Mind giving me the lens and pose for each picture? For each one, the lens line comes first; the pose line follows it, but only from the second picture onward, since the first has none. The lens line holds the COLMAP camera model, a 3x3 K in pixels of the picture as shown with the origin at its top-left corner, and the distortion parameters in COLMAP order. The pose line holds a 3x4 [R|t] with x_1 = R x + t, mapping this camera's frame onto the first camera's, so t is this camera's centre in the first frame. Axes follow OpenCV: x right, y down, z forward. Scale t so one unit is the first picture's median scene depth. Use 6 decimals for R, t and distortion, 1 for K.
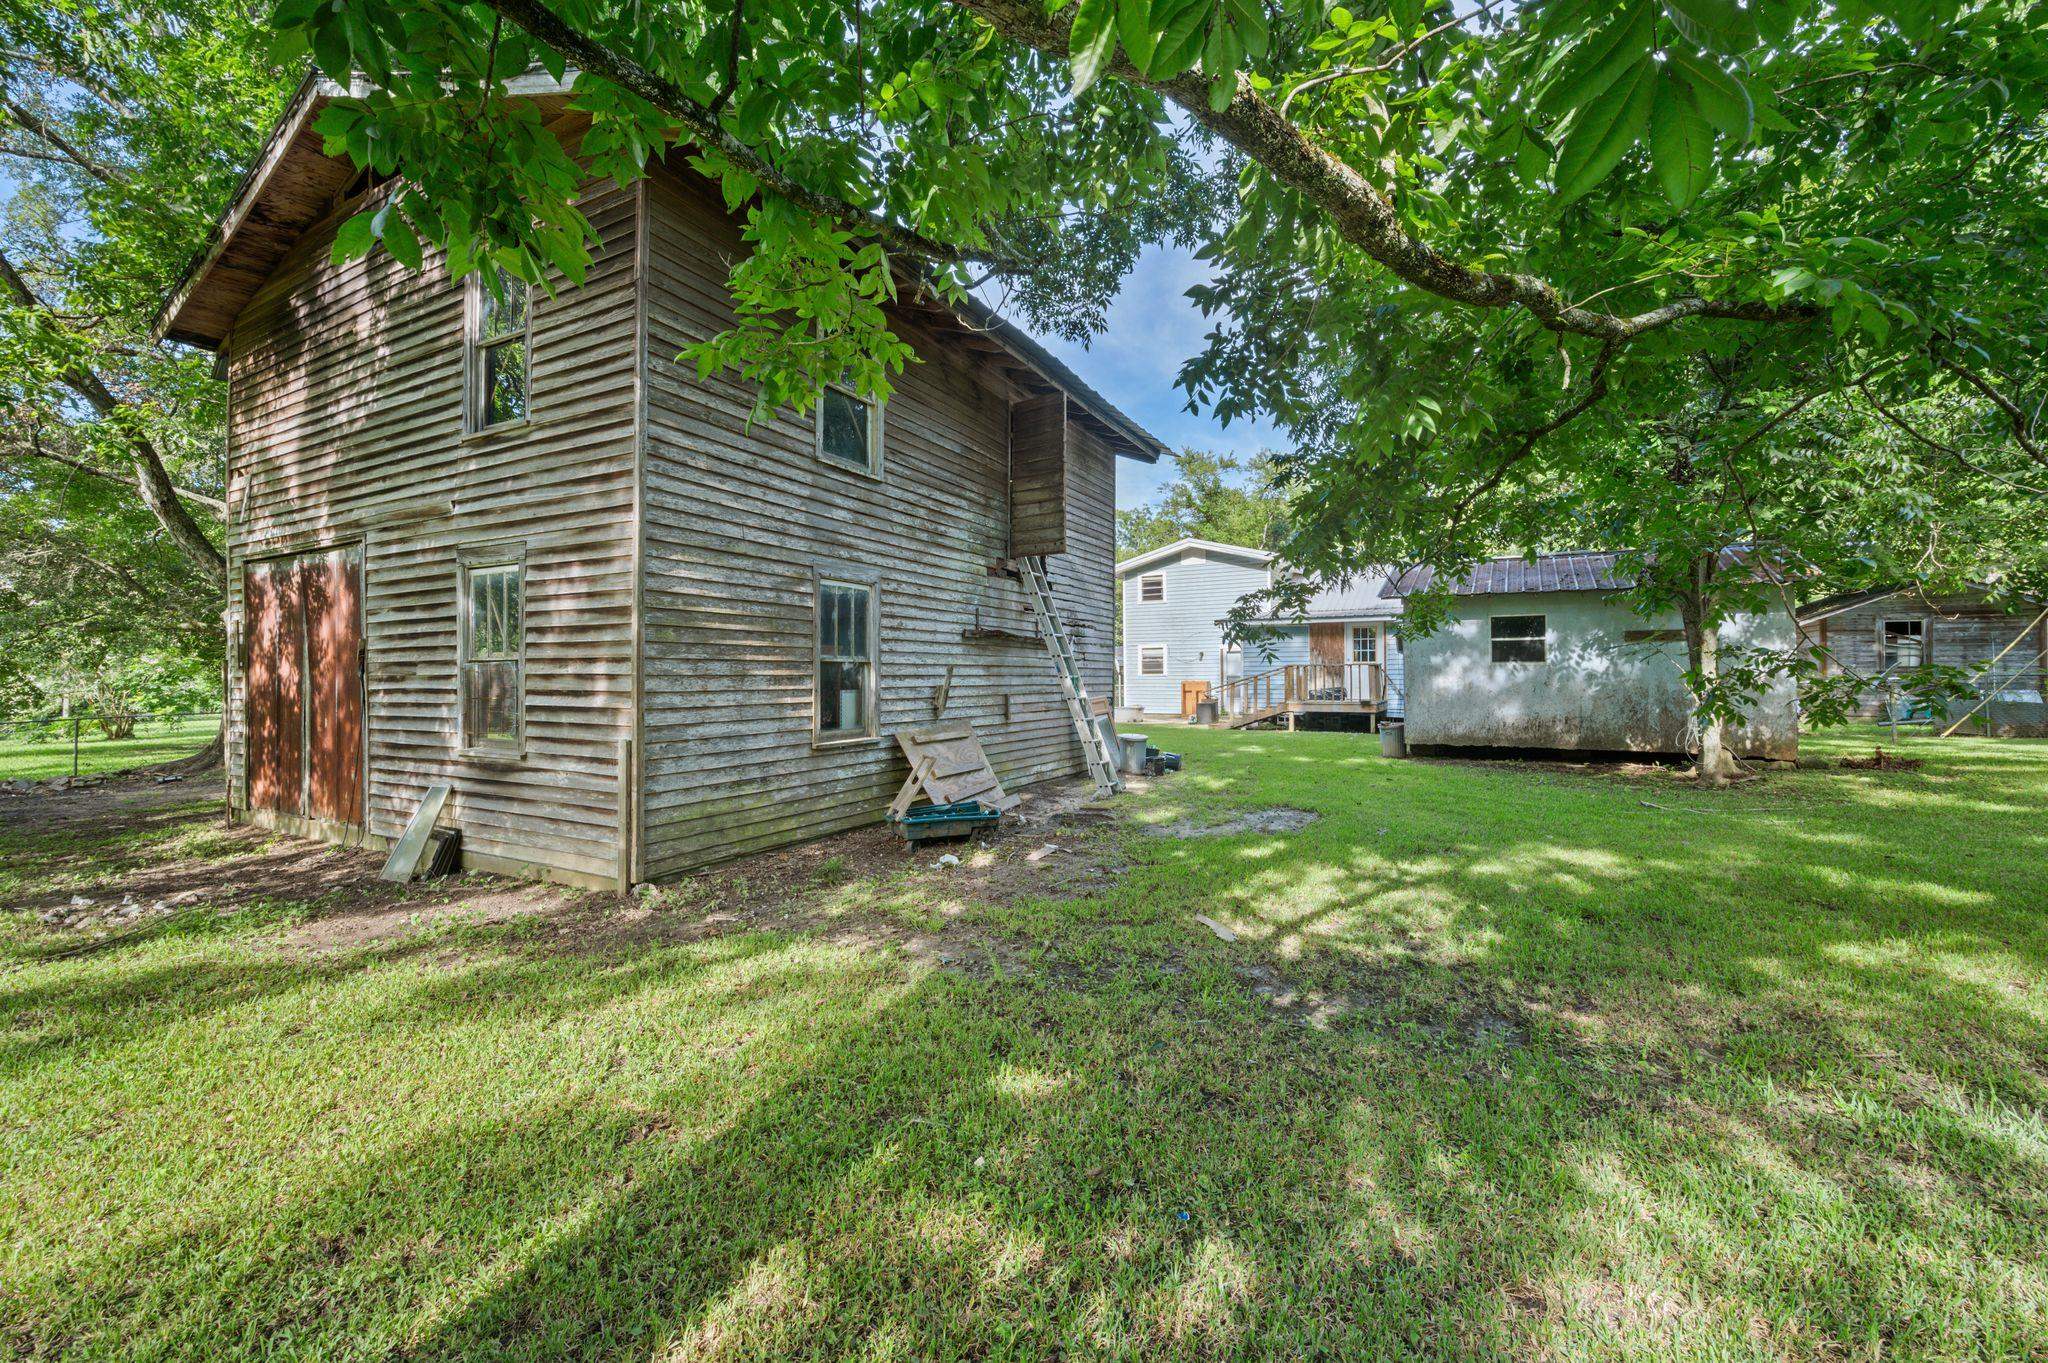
lens RADIAL K [[833.4, 0, 1024.0], [0, 833.4, 681.5], [0, 0, 1]] dist [-0.001543, -0.000077]
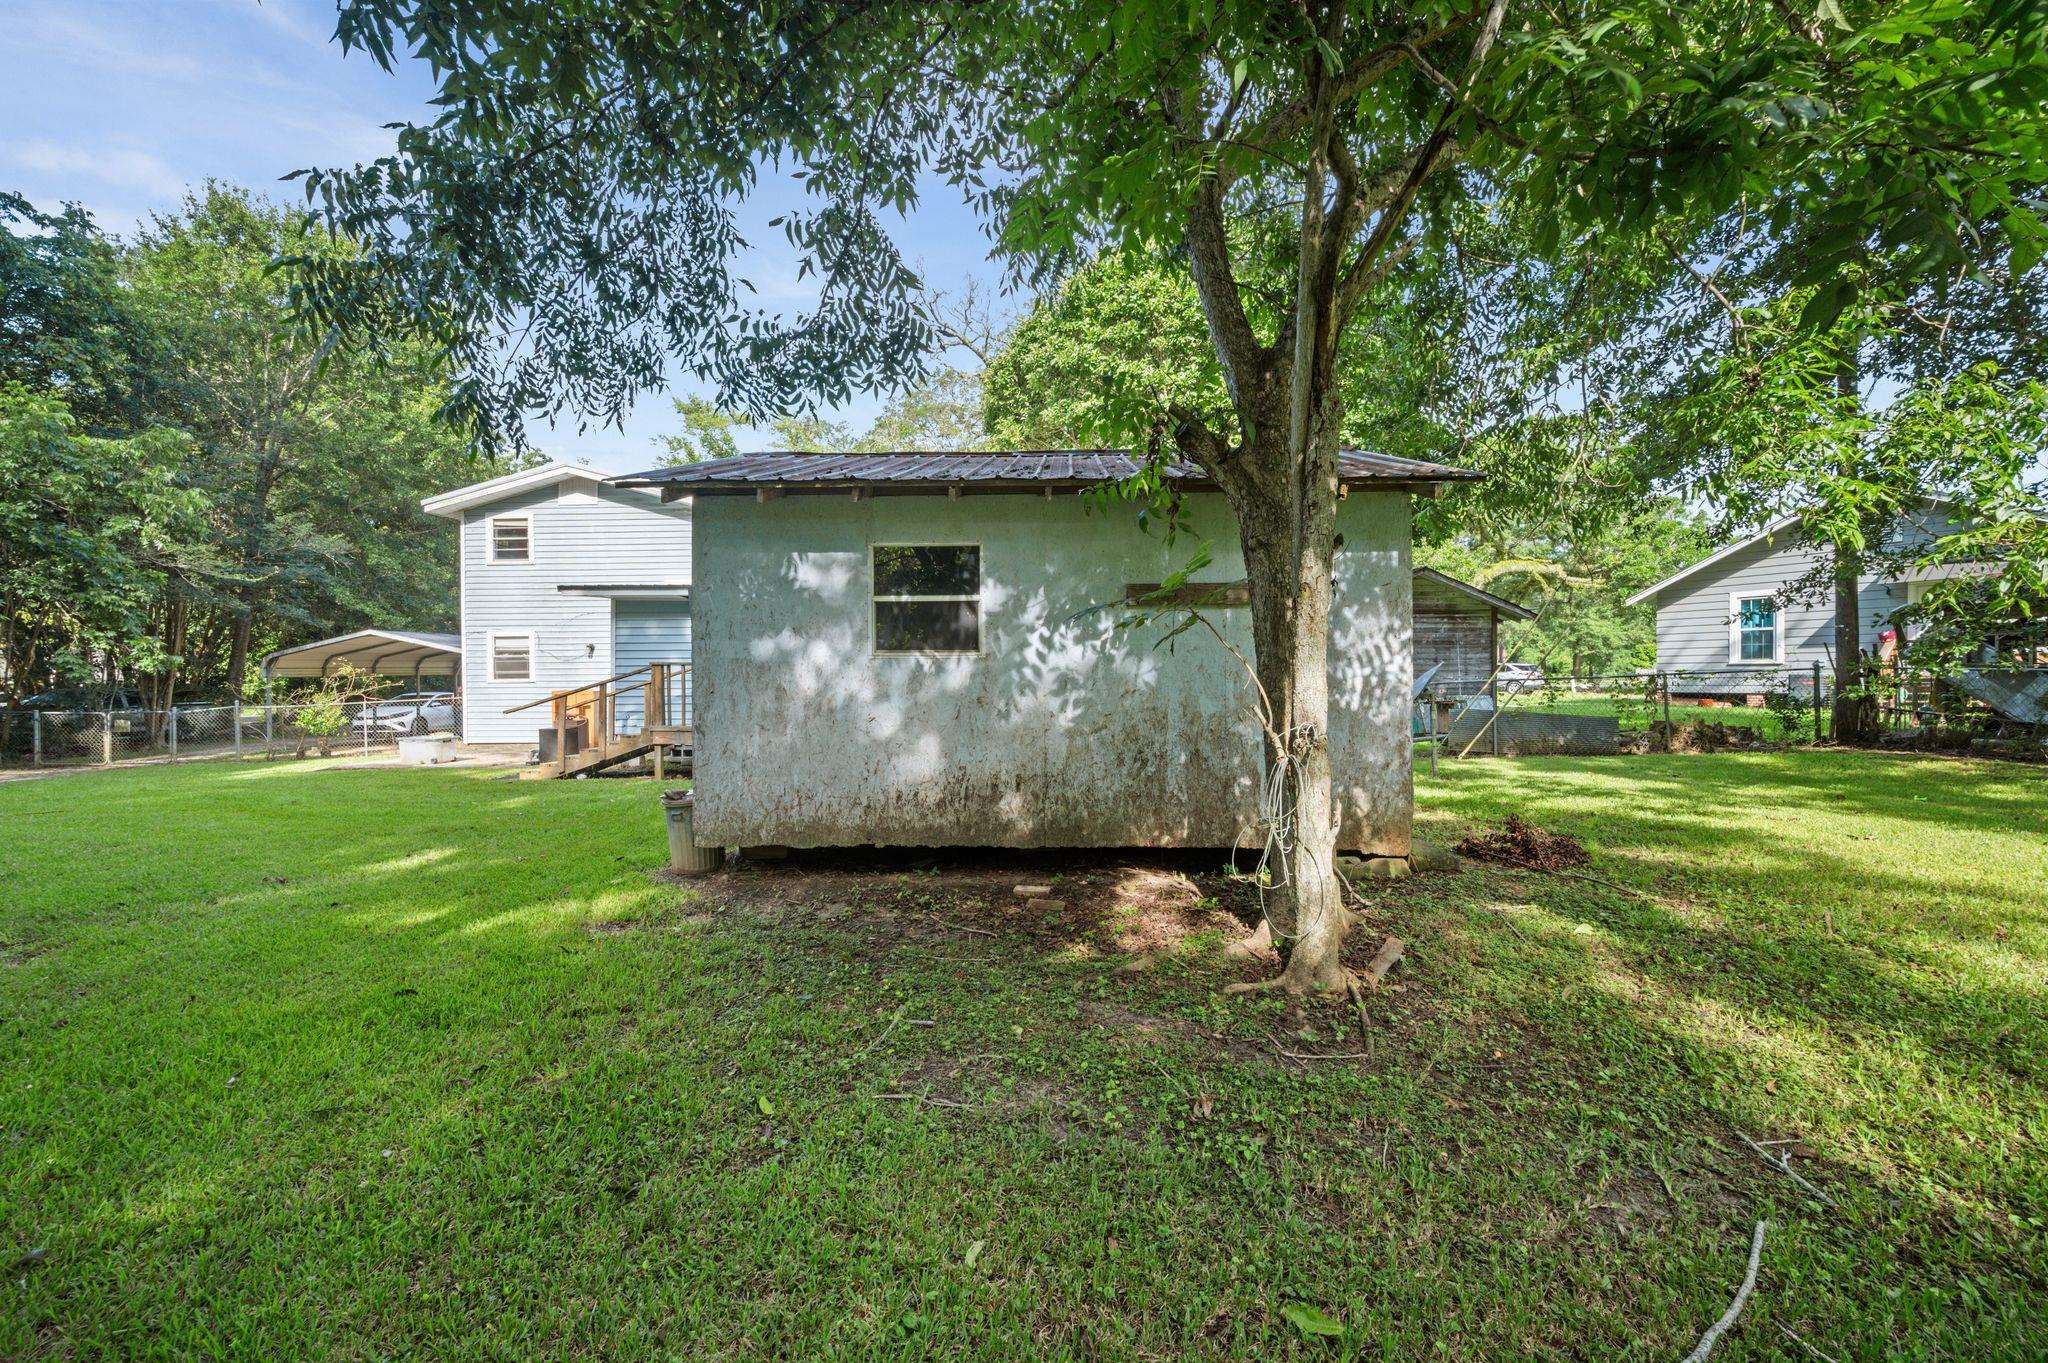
lens RADIAL K [[833.4, 0, 1024.0], [0, 833.4, 681.5], [0, 0, 1]] dist [-0.001543, -0.000077]
pose [[0.889535, 0.000688, 0.456867, 0.421798], [0.002122, 0.999982, -0.005637, -0.005150], [-0.456862, 0.005983, 0.889517, 0.564097]]
